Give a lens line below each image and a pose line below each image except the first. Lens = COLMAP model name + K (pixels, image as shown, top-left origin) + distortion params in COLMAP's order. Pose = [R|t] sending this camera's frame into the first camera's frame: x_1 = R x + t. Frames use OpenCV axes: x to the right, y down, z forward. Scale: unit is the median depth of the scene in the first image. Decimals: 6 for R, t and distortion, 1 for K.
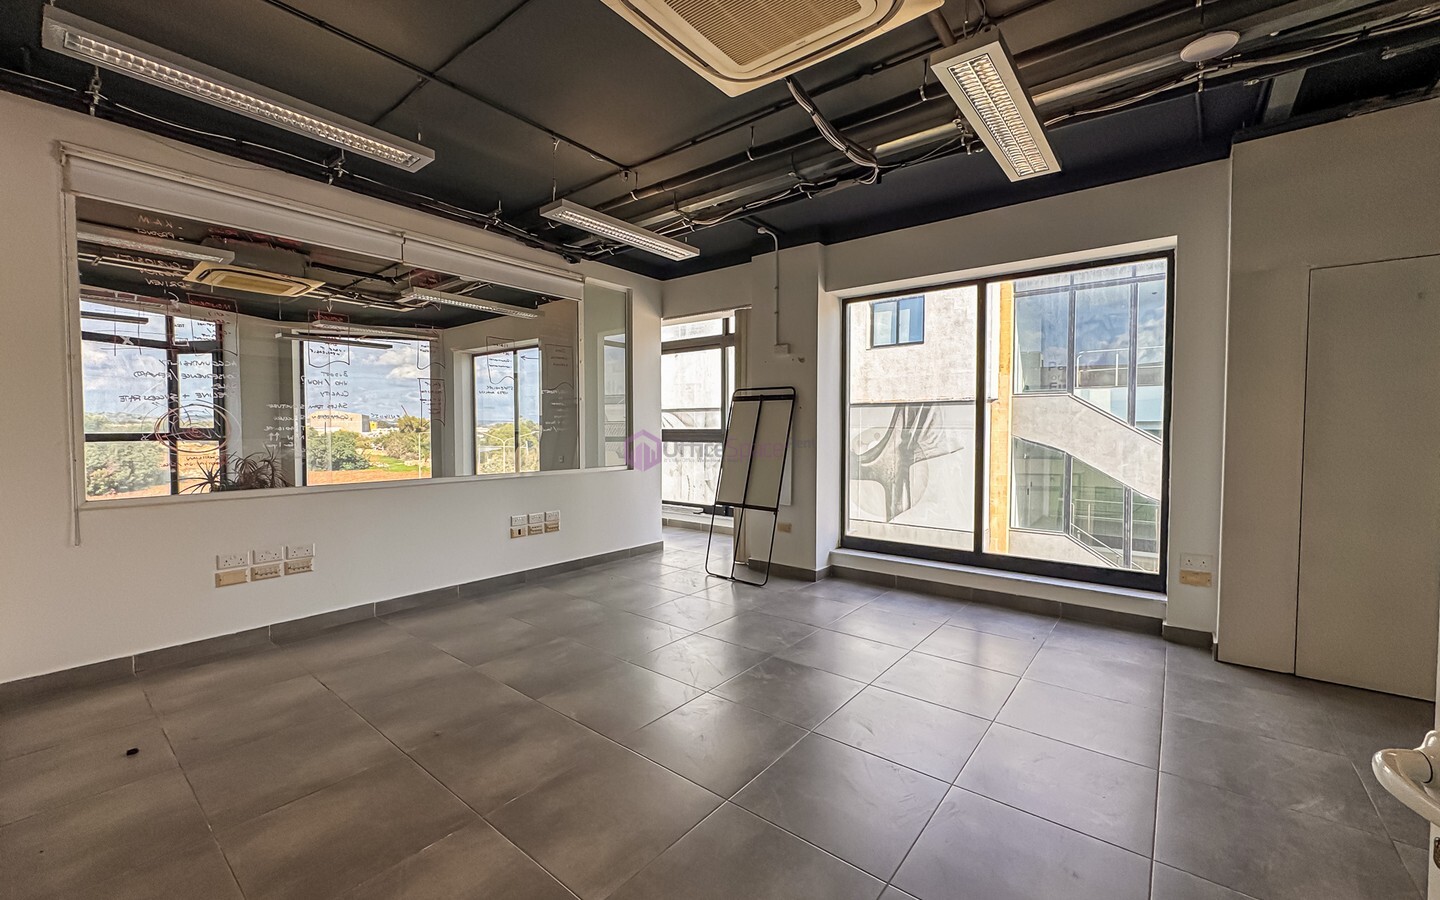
lens RADIAL K [[651.3, 0, 652.1], [0, 651.3, 441.7], [0, 0, 1]] dist [-0.000075, 0.000125]
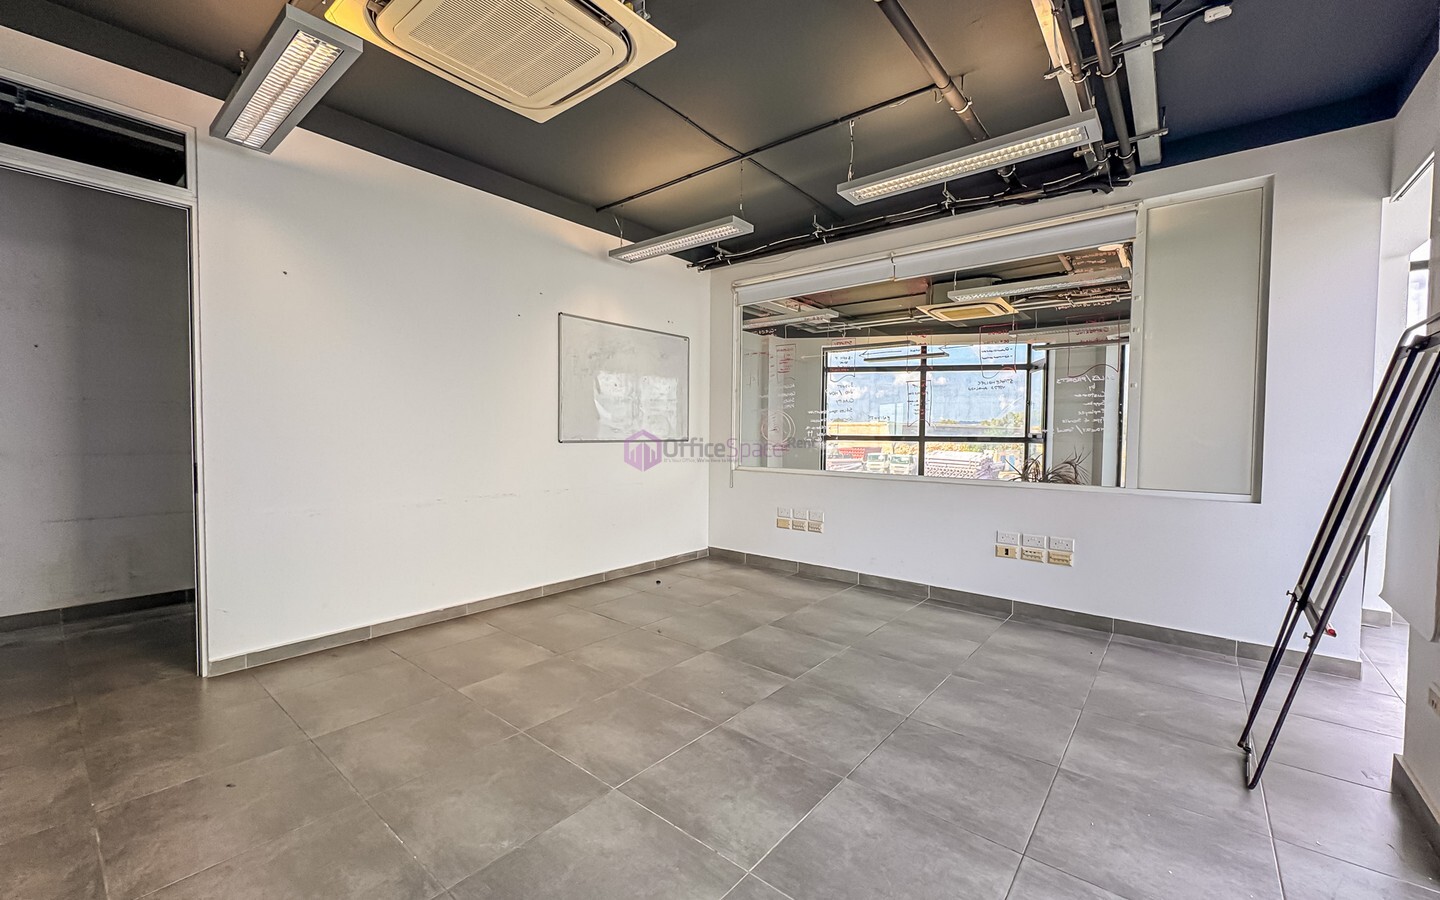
lens RADIAL K [[570.5, 0, 720.0], [0, 570.5, 450.0], [0, 0, 1]] dist [-0.001224, -0.000051]
pose [[-0.009120, 0.030135, -0.999504, 0.657056], [-0.032564, 0.999007, 0.030417, -0.003337], [0.999428, 0.032826, -0.008130, 0.782253]]
